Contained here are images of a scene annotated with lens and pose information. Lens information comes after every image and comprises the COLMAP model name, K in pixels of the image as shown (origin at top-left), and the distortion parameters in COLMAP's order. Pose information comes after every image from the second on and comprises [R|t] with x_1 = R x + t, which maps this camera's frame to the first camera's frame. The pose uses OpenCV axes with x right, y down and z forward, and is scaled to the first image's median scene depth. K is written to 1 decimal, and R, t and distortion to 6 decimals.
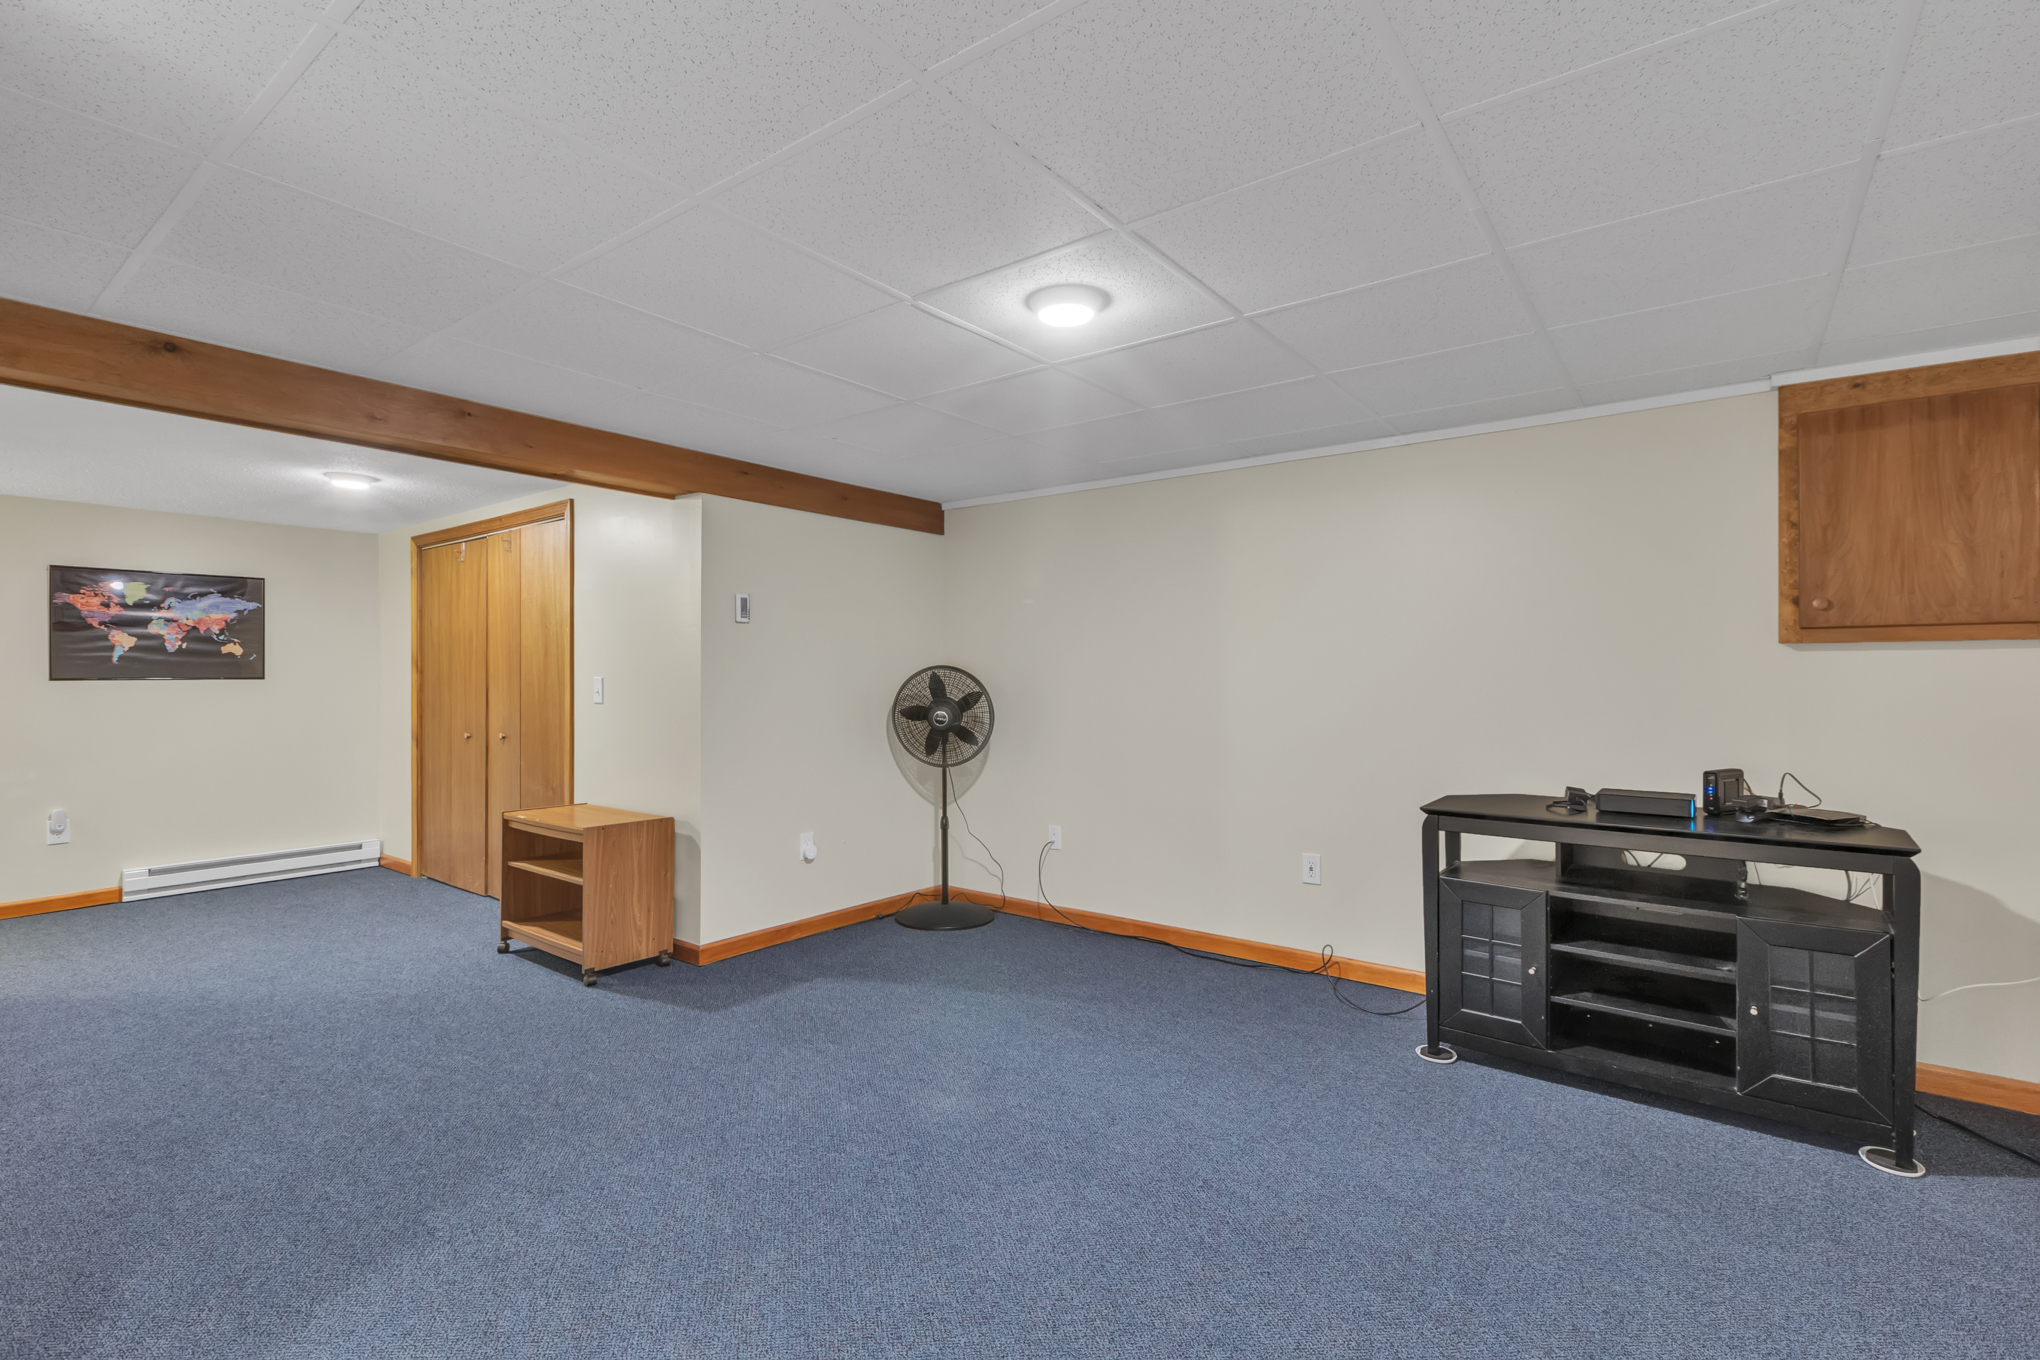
lens RADIAL K [[922.7, 0, 1020.0], [0, 922.7, 680.0], [0, 0, 1]] dist [0.001301, -0.000963]
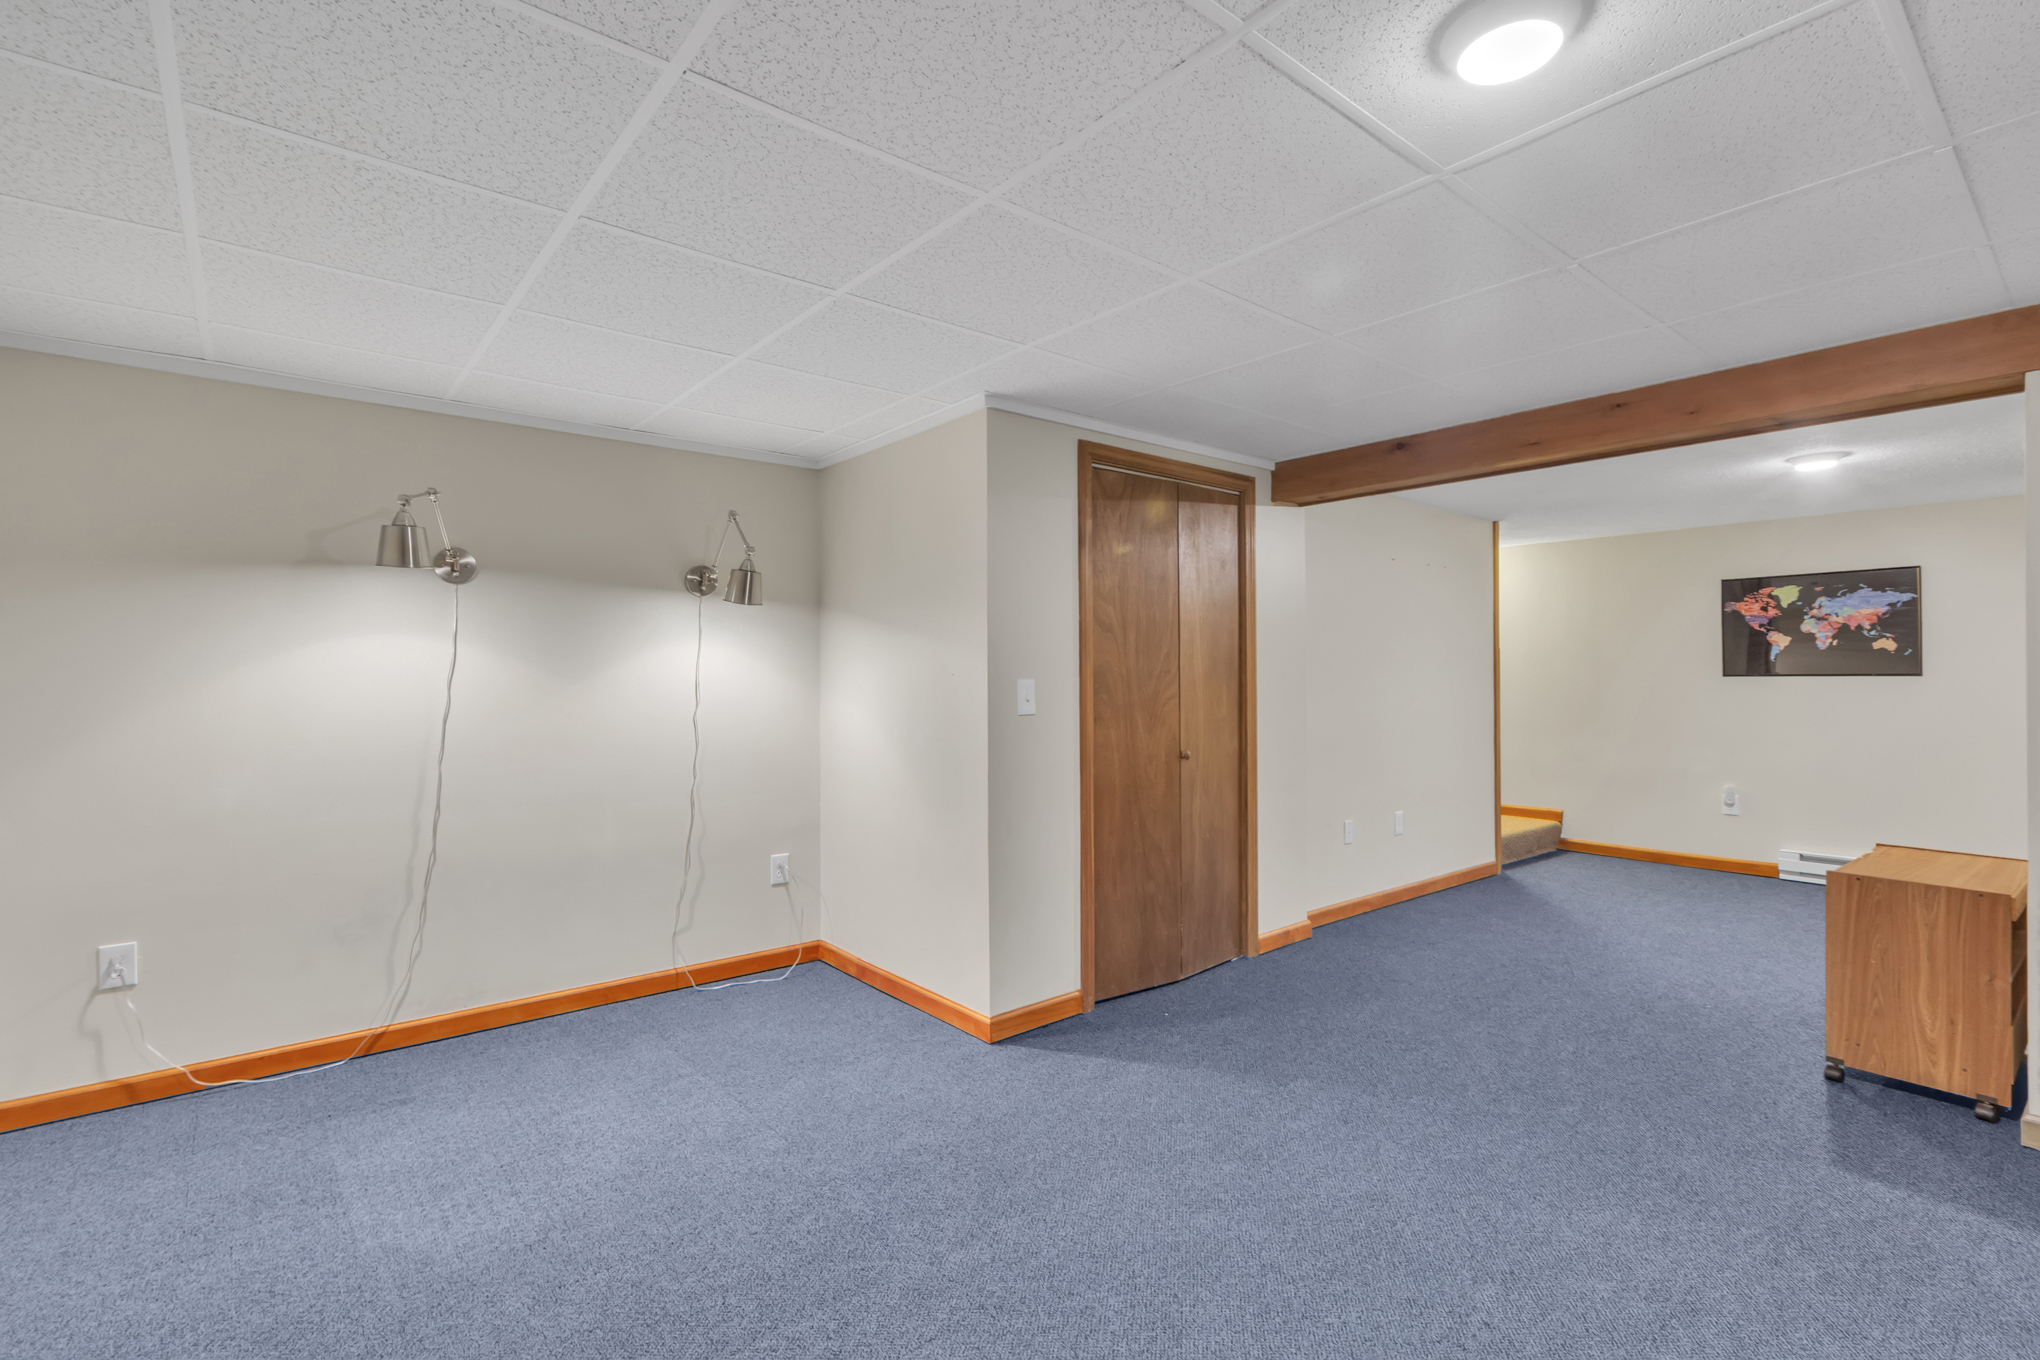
lens RADIAL K [[922.7, 0, 1020.0], [0, 922.7, 680.0], [0, 0, 1]] dist [0.001301, -0.000963]
pose [[-0.235014, 0.006481, -0.971970, 0.319127], [-0.001418, 0.999974, 0.007011, -0.002133], [0.971991, 0.003026, -0.234999, 0.391984]]
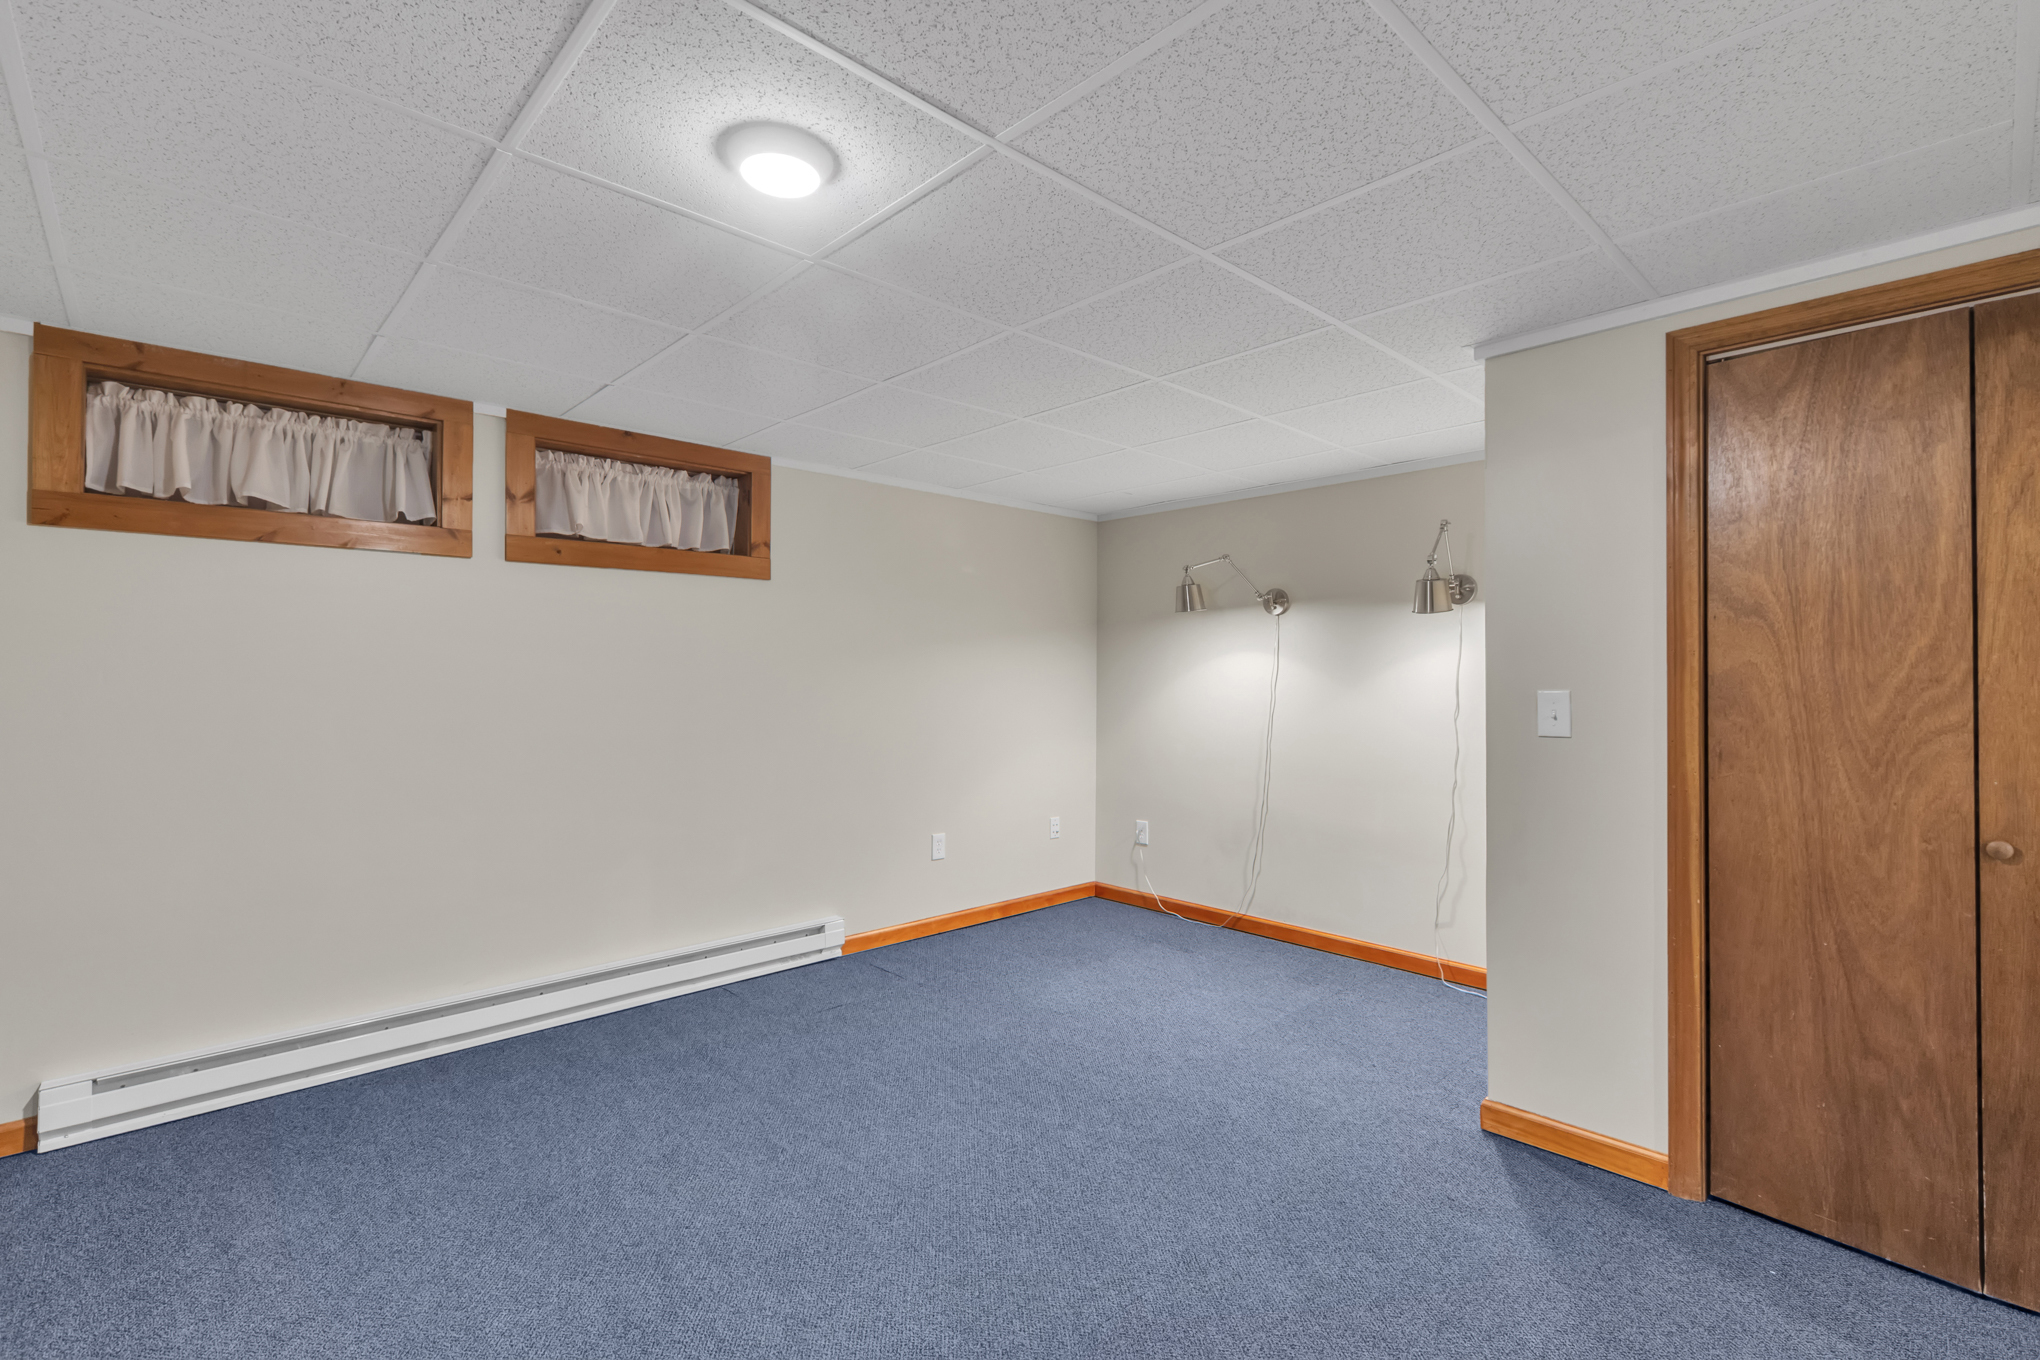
lens RADIAL K [[917.7, 0, 1020.0], [0, 917.7, 680.0], [0, 0, 1]] dist [-0.000532, 0.000011]
pose [[-0.985725, -0.002729, 0.168340, -0.118326], [-0.001642, 0.999977, 0.006596, -0.006073], [-0.168354, 0.006225, -0.985707, 0.779794]]
